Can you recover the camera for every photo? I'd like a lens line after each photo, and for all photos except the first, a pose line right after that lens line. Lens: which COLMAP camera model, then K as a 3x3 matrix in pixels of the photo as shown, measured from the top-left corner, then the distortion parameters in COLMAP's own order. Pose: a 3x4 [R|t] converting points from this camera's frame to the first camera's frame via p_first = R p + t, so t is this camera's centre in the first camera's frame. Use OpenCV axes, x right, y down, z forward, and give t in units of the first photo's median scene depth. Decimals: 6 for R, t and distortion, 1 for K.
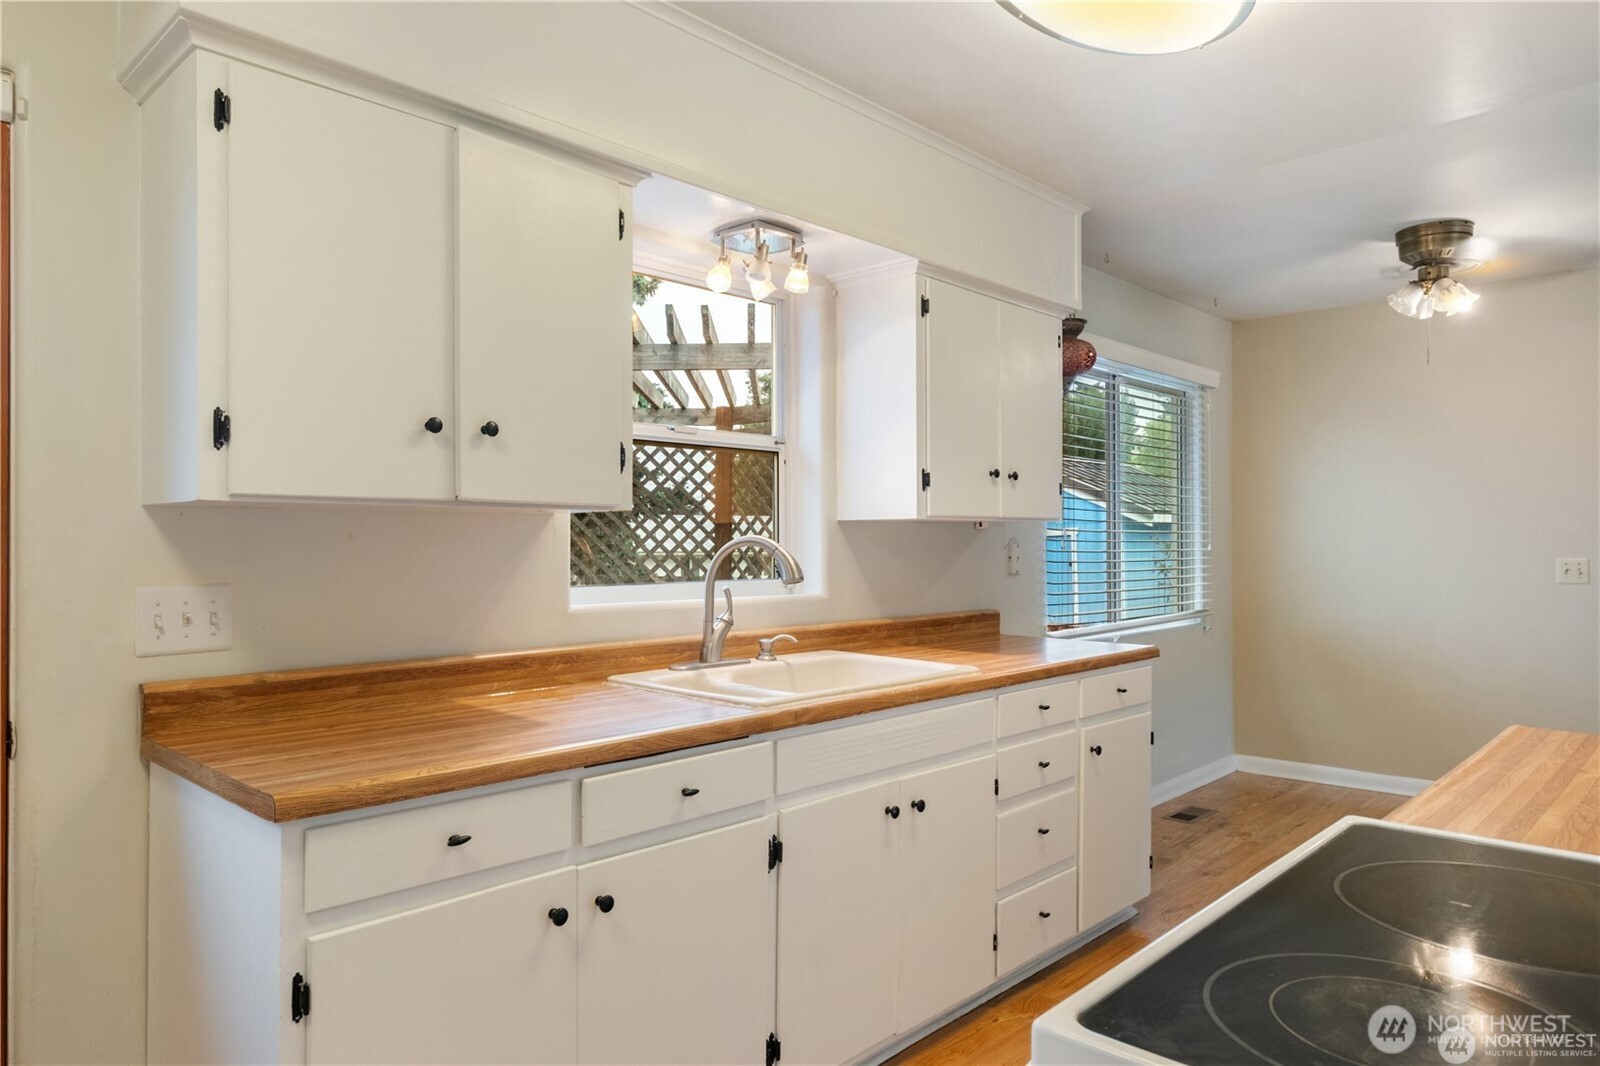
lens RADIAL K [[1044.2, 0, 806.0], [0, 1044.2, 536.3], [0, 0, 1]] dist [0.004678, 0.002295]
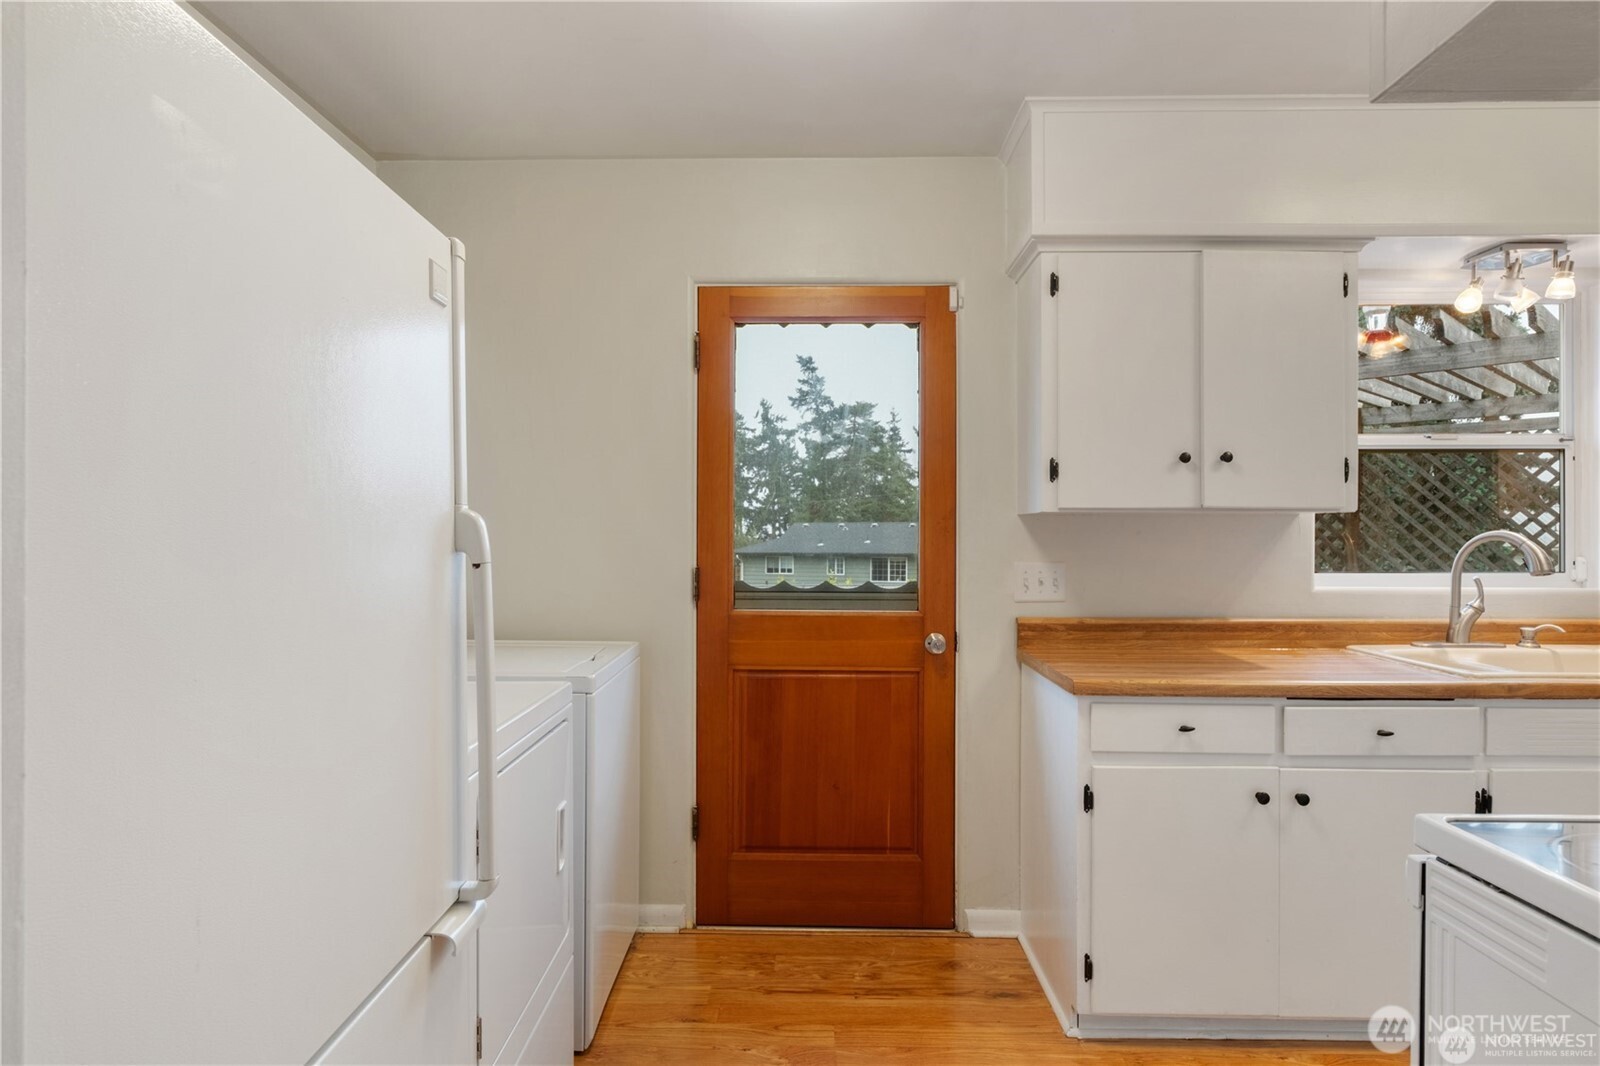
lens RADIAL K [[933.3, 0, 779.4], [0, 933.3, 536.9], [0, 0, 1]] dist [-0.003482, -0.000069]
pose [[0.661385, 0.002945, -0.750041, 0.191418], [0.002616, 0.999977, 0.006233, -0.002755], [0.750042, -0.006084, 0.661362, -0.230175]]
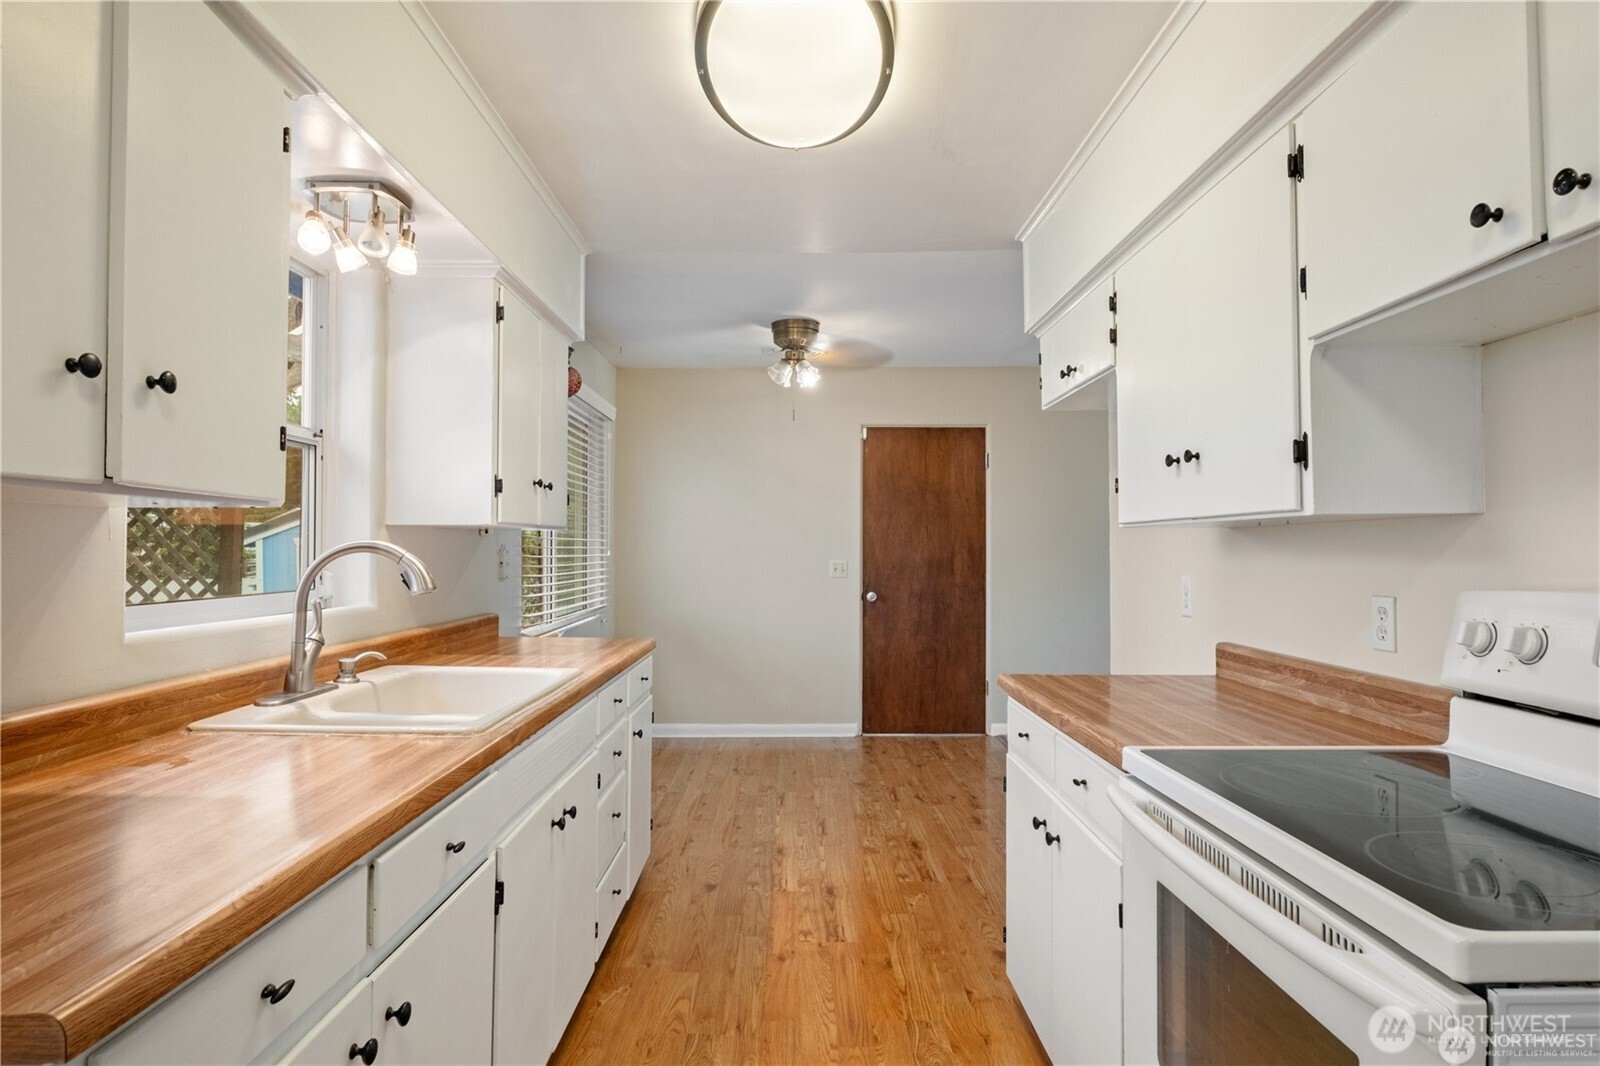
lens RADIAL K [[885.4, 0, 800.0], [0, 885.4, 533.0], [0, 0, 1]] dist [0.013538, 0.000011]
pose [[0.734640, 0.015653, 0.678277, -0.301794], [-0.007532, 0.999860, -0.014917, 0.001565], [-0.678416, 0.005850, 0.734655, 0.219929]]
